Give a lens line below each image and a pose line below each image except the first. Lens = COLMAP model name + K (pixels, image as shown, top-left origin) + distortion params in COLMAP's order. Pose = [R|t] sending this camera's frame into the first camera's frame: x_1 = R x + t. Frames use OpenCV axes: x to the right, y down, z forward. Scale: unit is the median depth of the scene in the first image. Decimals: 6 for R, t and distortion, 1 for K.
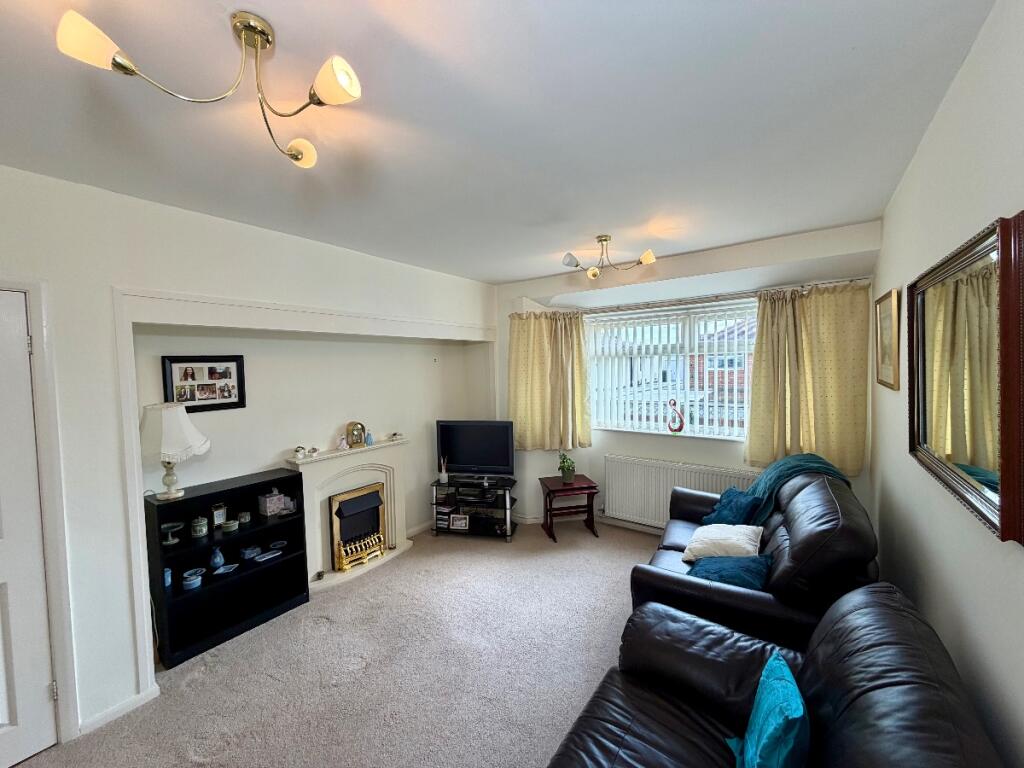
lens RADIAL K [[412.4, 0, 513.6], [0, 412.4, 382.8], [0, 0, 1]] dist [0.000459, 0.000099]
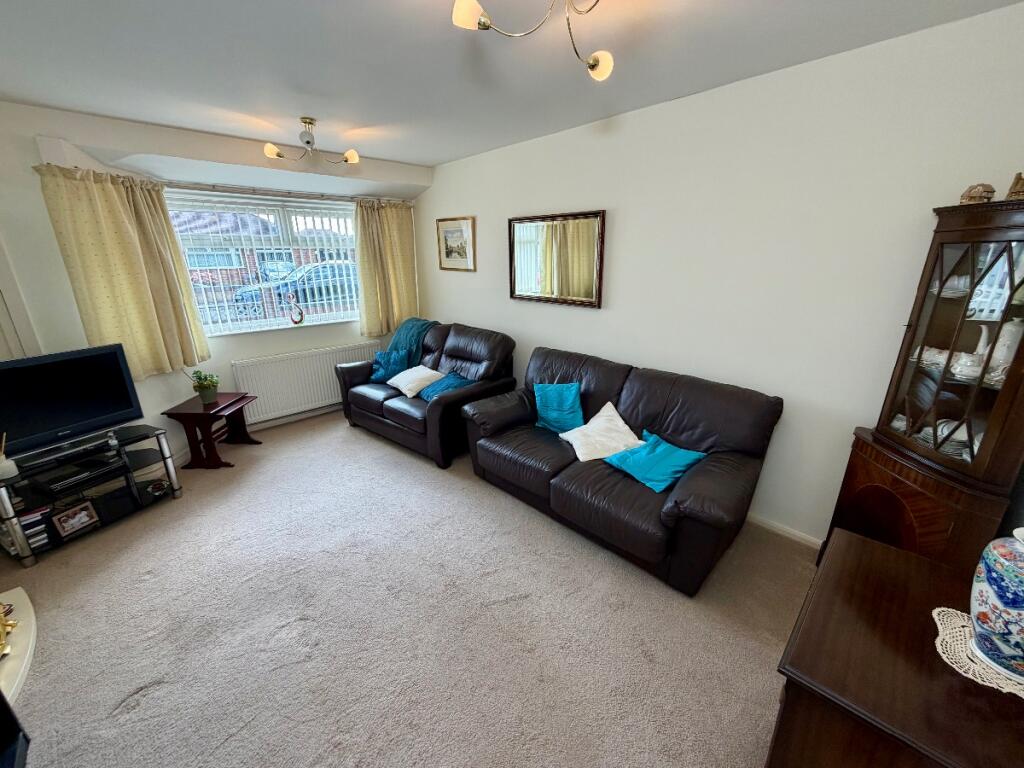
lens RADIAL K [[412.4, 0, 512.7], [0, 412.4, 383.7], [0, 0, 1]] dist [0.000459, 0.000099]
pose [[0.180790, -0.277276, 0.943628, -0.566740], [0.042745, 0.960746, 0.274116, -0.001013], [-0.982592, -0.009222, 0.185546, 0.249638]]
